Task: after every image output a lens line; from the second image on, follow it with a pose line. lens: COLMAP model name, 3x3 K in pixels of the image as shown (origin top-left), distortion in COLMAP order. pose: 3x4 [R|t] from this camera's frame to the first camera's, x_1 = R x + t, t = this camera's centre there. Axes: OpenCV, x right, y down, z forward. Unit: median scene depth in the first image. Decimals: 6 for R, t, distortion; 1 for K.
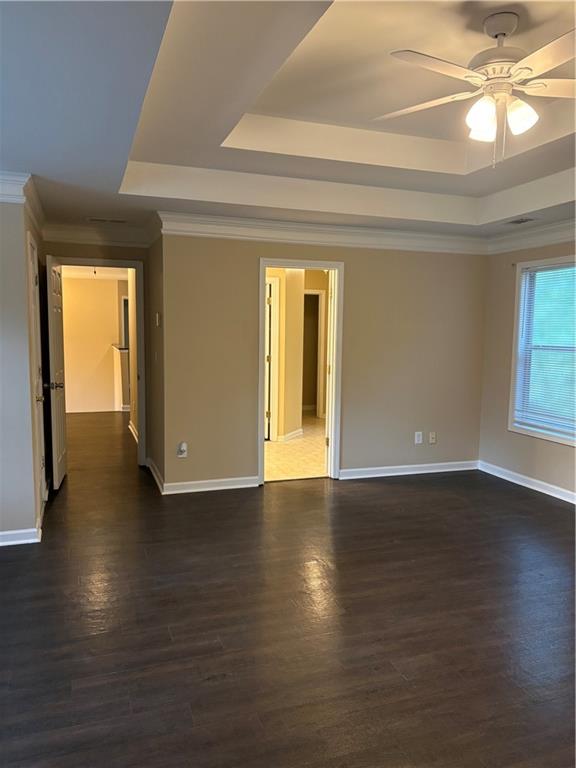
lens RADIAL K [[583.3, 0, 288.6], [0, 583.3, 388.4], [0, 0, 1]] dist [0.039927, -0.004845]
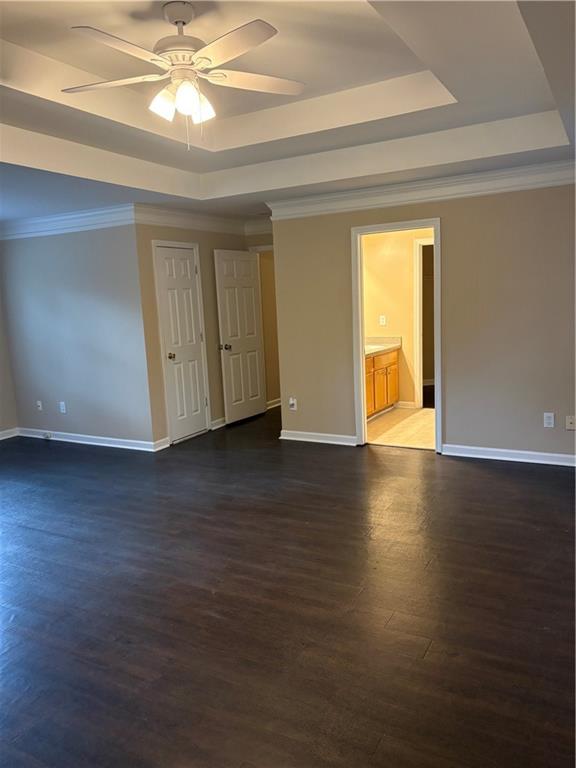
lens RADIAL K [[583.3, 0, 289.3], [0, 583.3, 381.3], [0, 0, 1]] dist [0.039927, -0.004845]
pose [[0.655276, 0.063283, -0.752734, 0.659217], [-0.027973, 0.997834, 0.059537, -0.008662], [0.754871, -0.017957, 0.655627, 0.219185]]
